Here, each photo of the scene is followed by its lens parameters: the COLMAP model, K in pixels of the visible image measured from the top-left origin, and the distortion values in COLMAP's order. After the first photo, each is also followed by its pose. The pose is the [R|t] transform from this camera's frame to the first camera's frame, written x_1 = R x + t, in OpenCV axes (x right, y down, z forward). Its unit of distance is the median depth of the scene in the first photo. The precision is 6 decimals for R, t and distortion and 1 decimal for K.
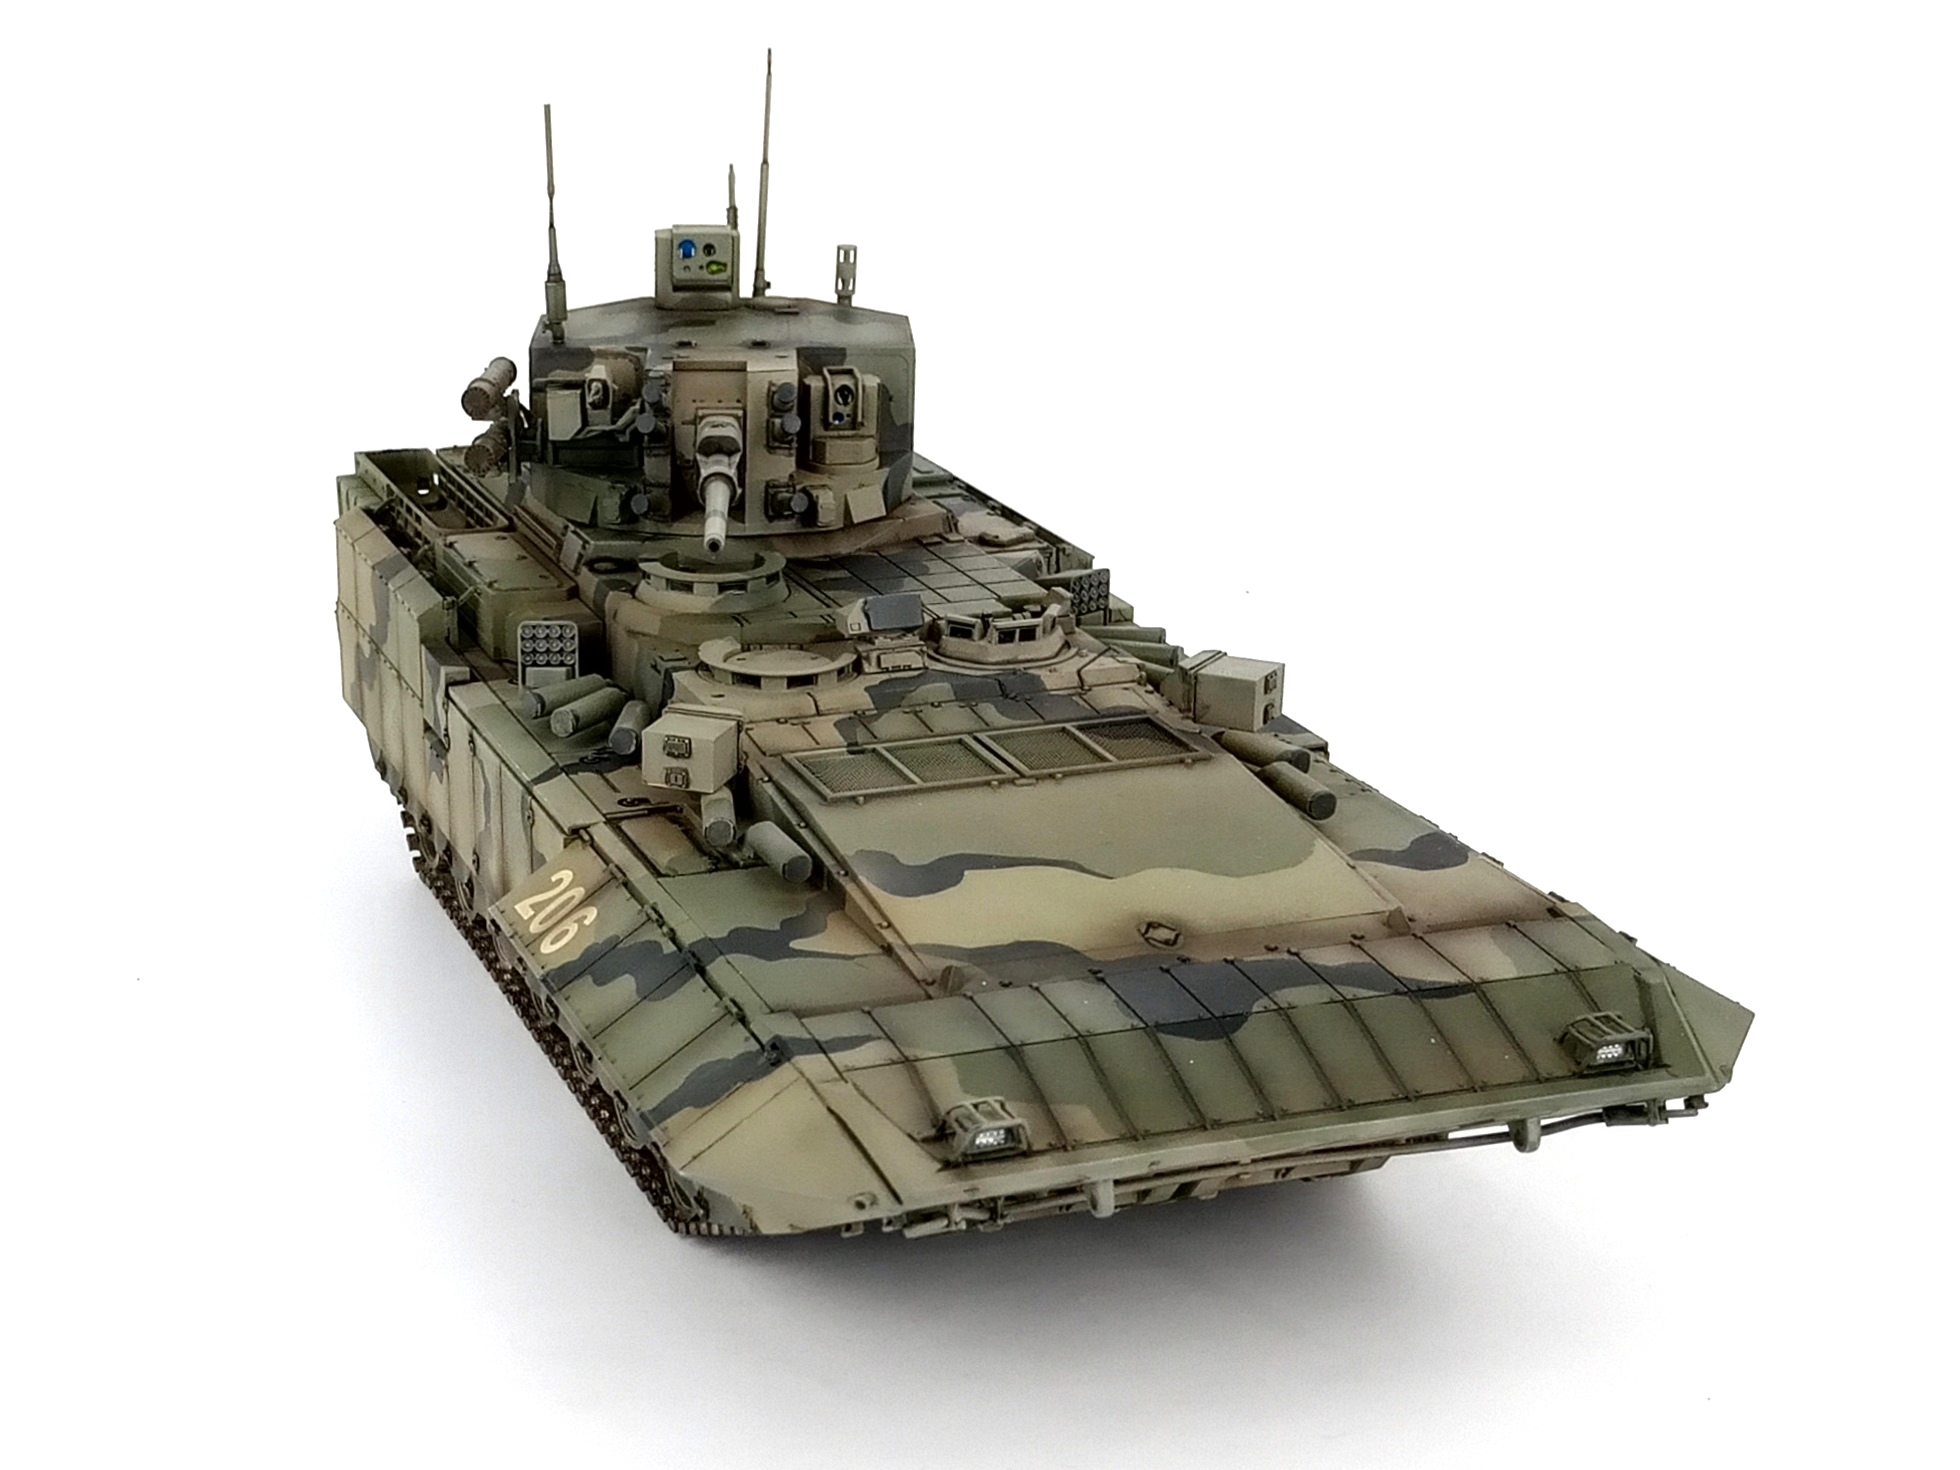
lens RADIAL K [[3482.7, 0, 980.0], [0, 3482.7, 735.0], [0, 0, 1]] dist [0.010506, 0.032003]
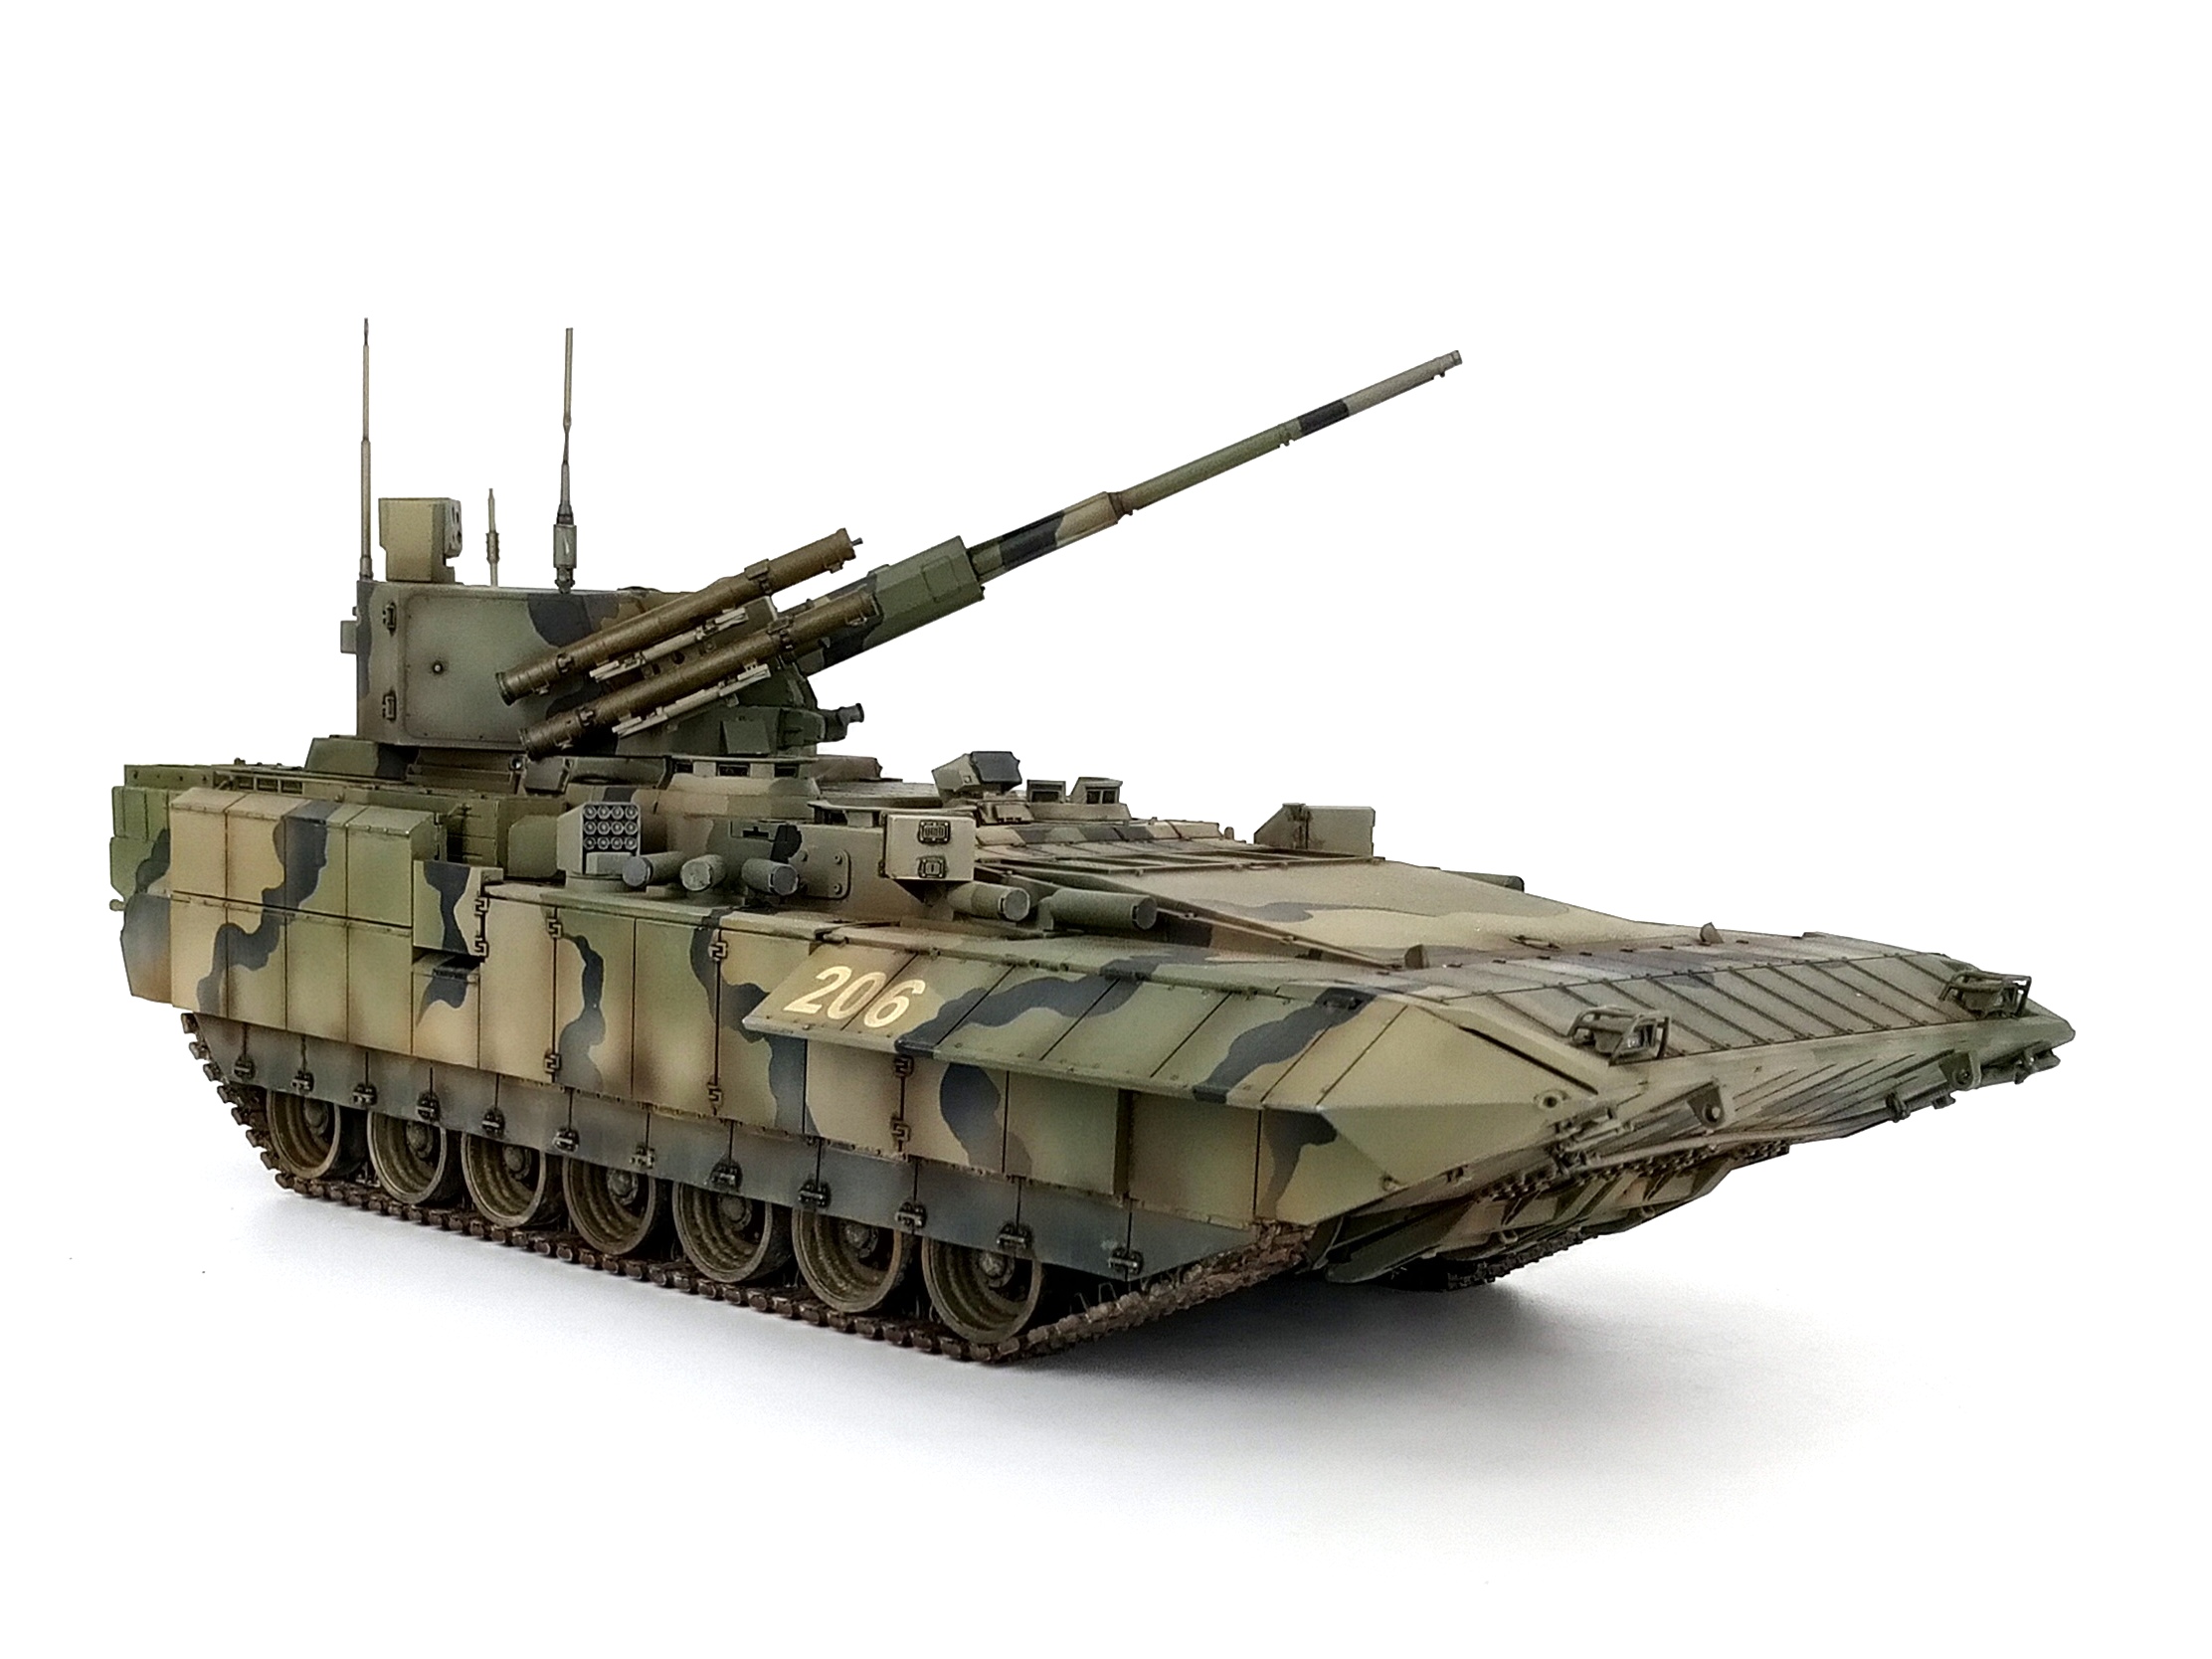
lens RADIAL K [[3146.6, 0, 1106.0], [0, 3146.6, 829.5], [0, 0, 1]] dist [0.252230, -1.428195]
pose [[0.905382, -0.017176, 0.424251, -0.359592], [0.117242, 0.970448, -0.210913, 0.165782], [-0.408091, 0.240697, 0.880640, 0.213505]]
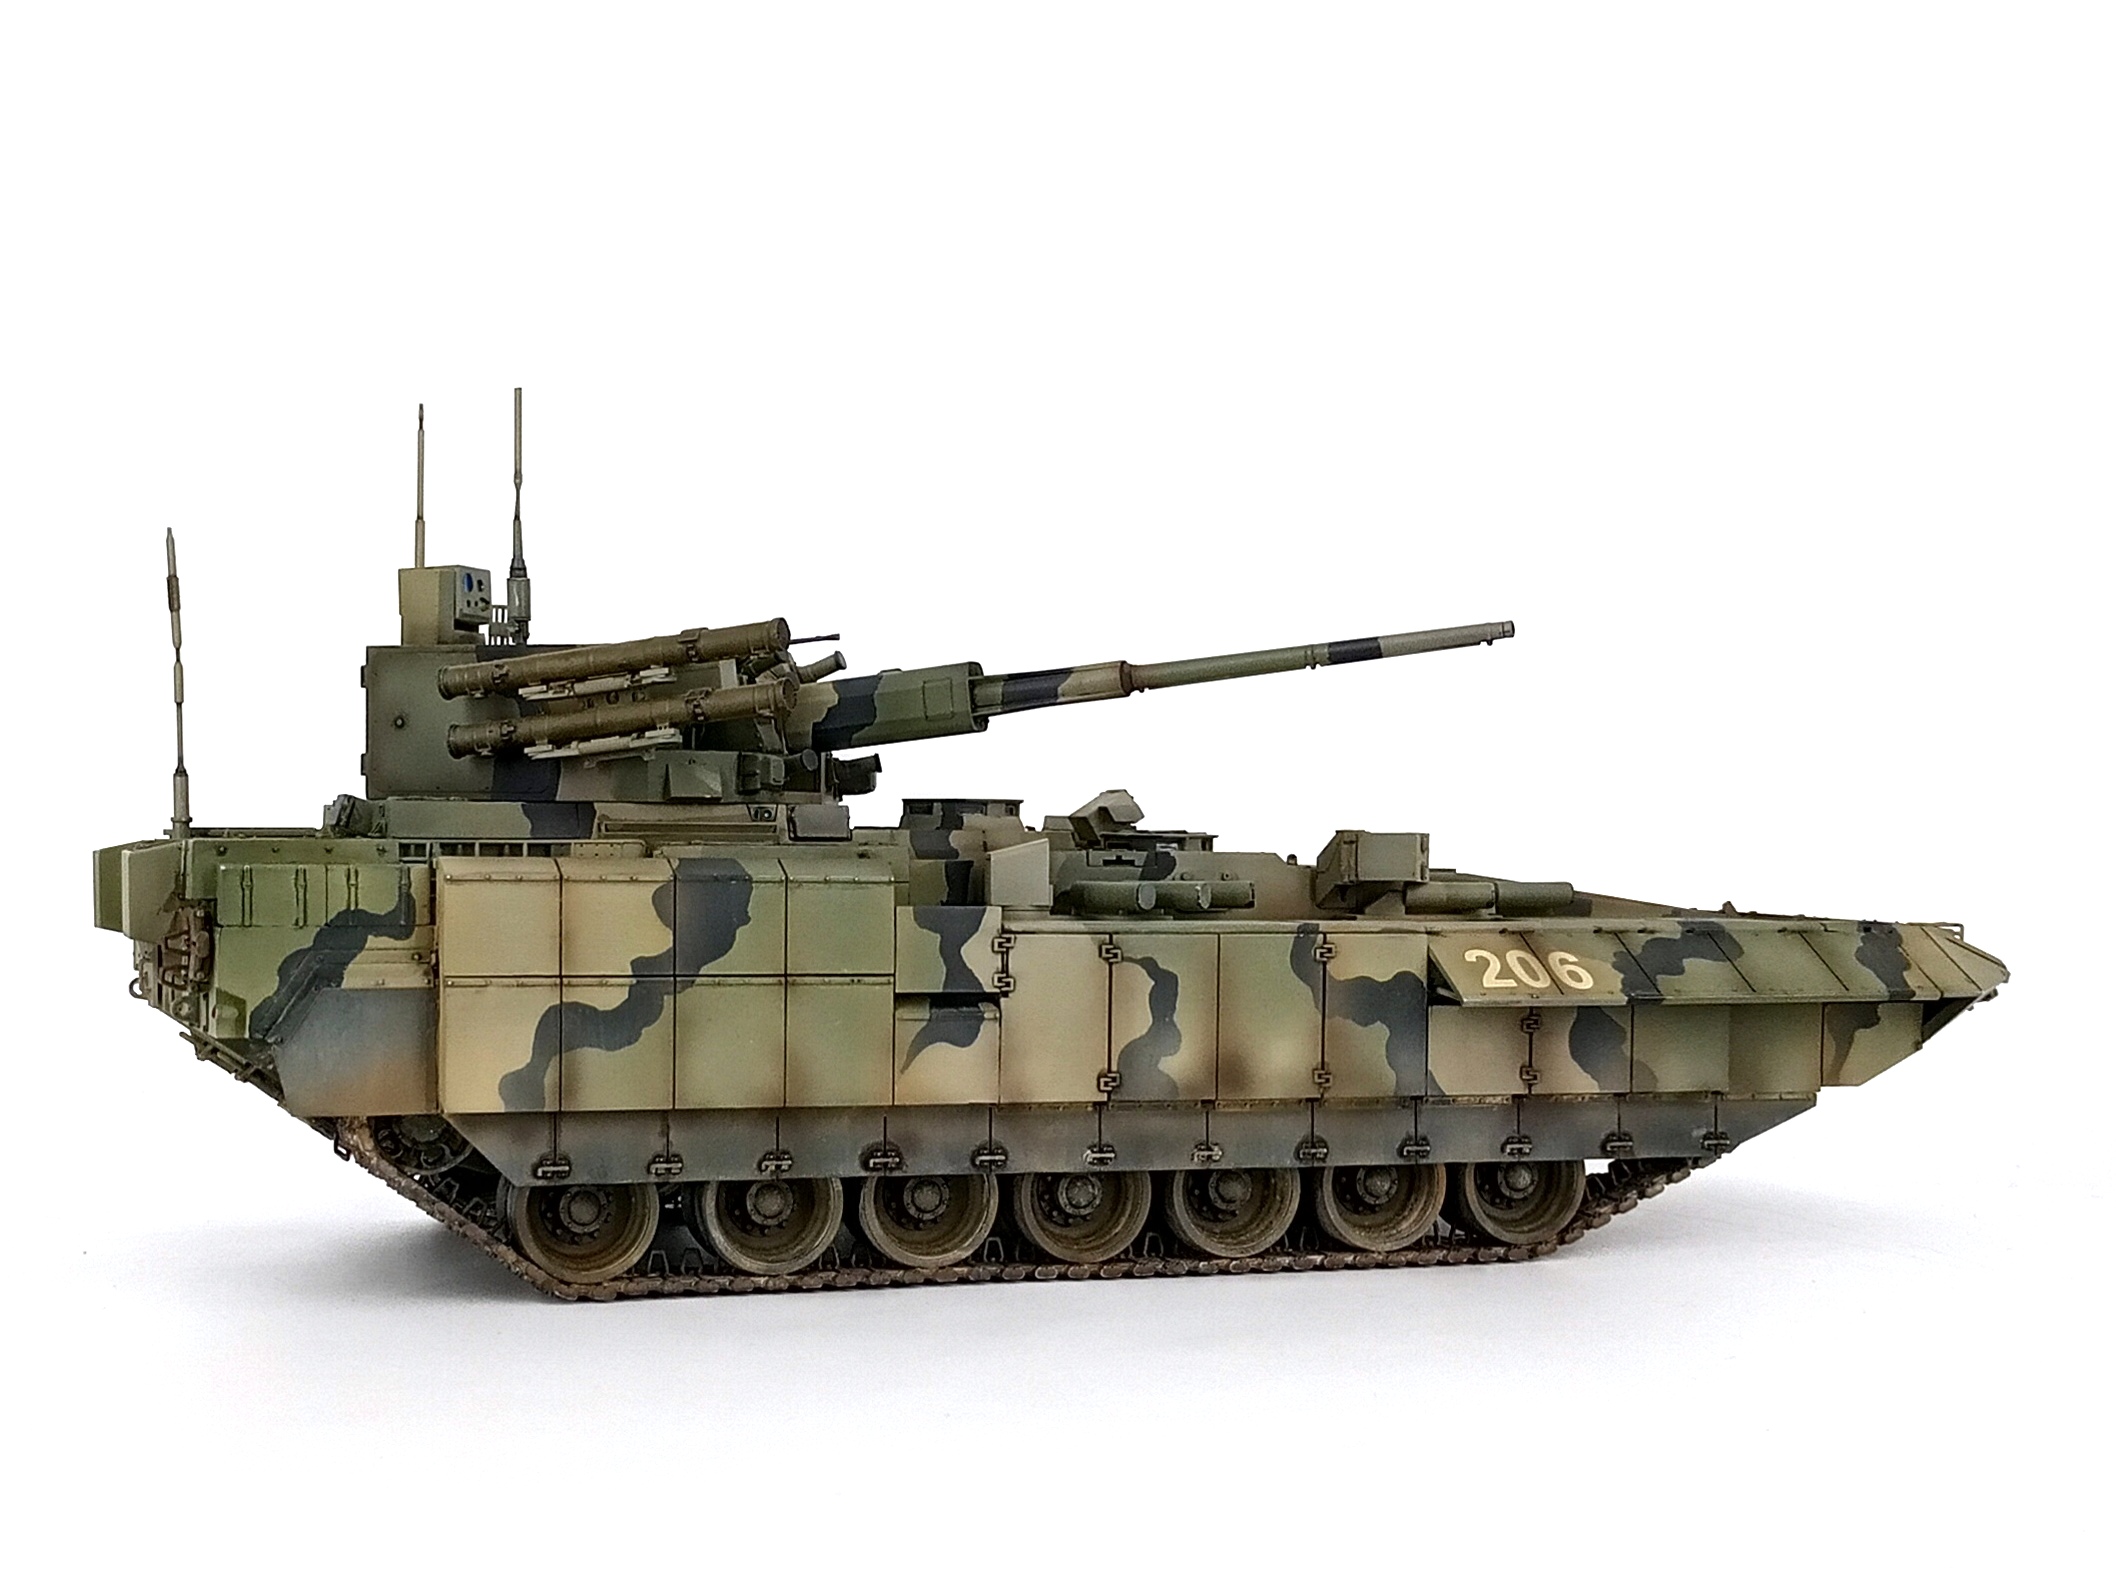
lens RADIAL K [[3040.7, 0, 977.4], [0, 3040.7, 799.3], [0, 0, 1]] dist [0.209055, -1.149701]
pose [[0.030402, -0.010219, 0.999486, -0.973464], [0.299665, 0.954044, 0.000639, -0.048509], [-0.953560, 0.299491, 0.032067, 0.985070]]
